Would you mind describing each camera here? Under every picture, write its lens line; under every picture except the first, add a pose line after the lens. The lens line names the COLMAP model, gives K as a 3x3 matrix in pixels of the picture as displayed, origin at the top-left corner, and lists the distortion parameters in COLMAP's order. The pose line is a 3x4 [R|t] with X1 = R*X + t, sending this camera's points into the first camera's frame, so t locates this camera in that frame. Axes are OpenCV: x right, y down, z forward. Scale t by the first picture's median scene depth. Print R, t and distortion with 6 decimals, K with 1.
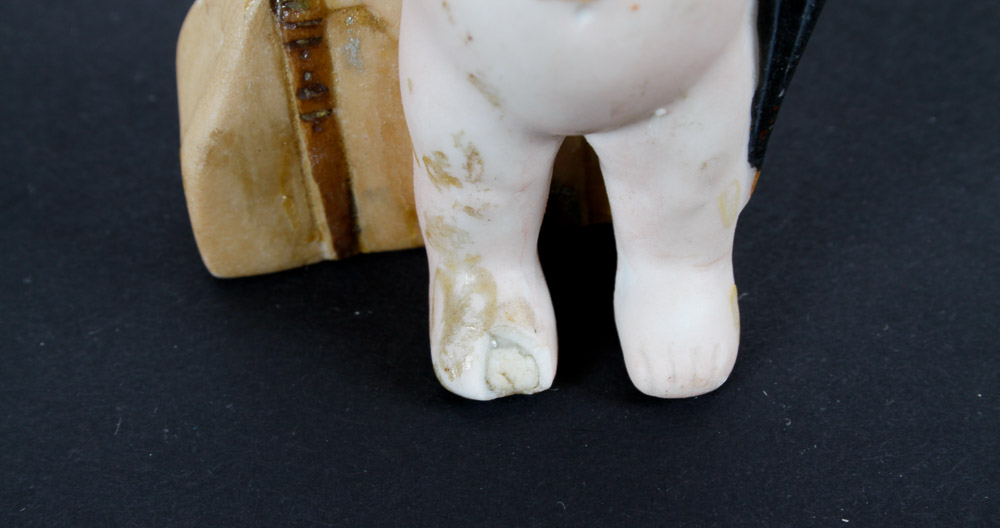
lens RADIAL K [[2017.2, 0, 474.0], [0, 2017.2, 265.8], [0, 0, 1]] dist [0.041736, 0.119157]
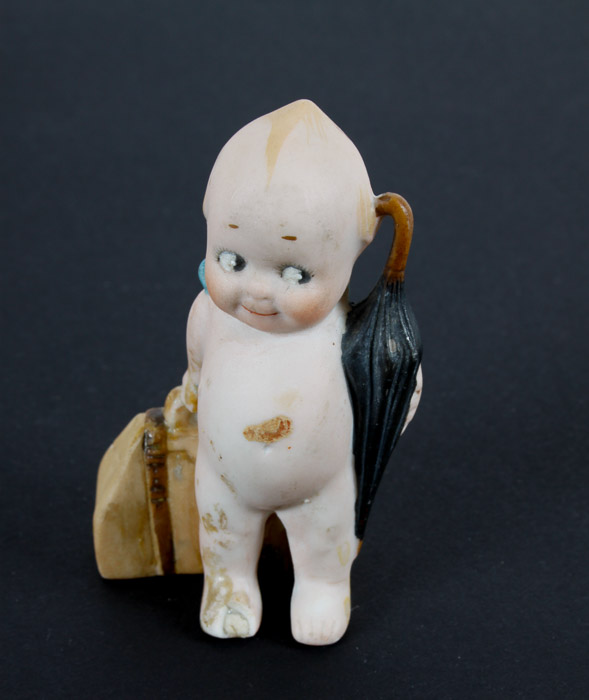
lens RADIAL K [[1652.8, 0, 294.5], [0, 1652.8, 350.0], [0, 0, 1]] dist [-0.040185, 0.160475]
pose [[0.995370, 0.076663, -0.057977, 0.155406], [-0.089108, 0.962128, -0.257625, 0.211774], [0.036031, 0.261598, 0.964504, -0.723947]]
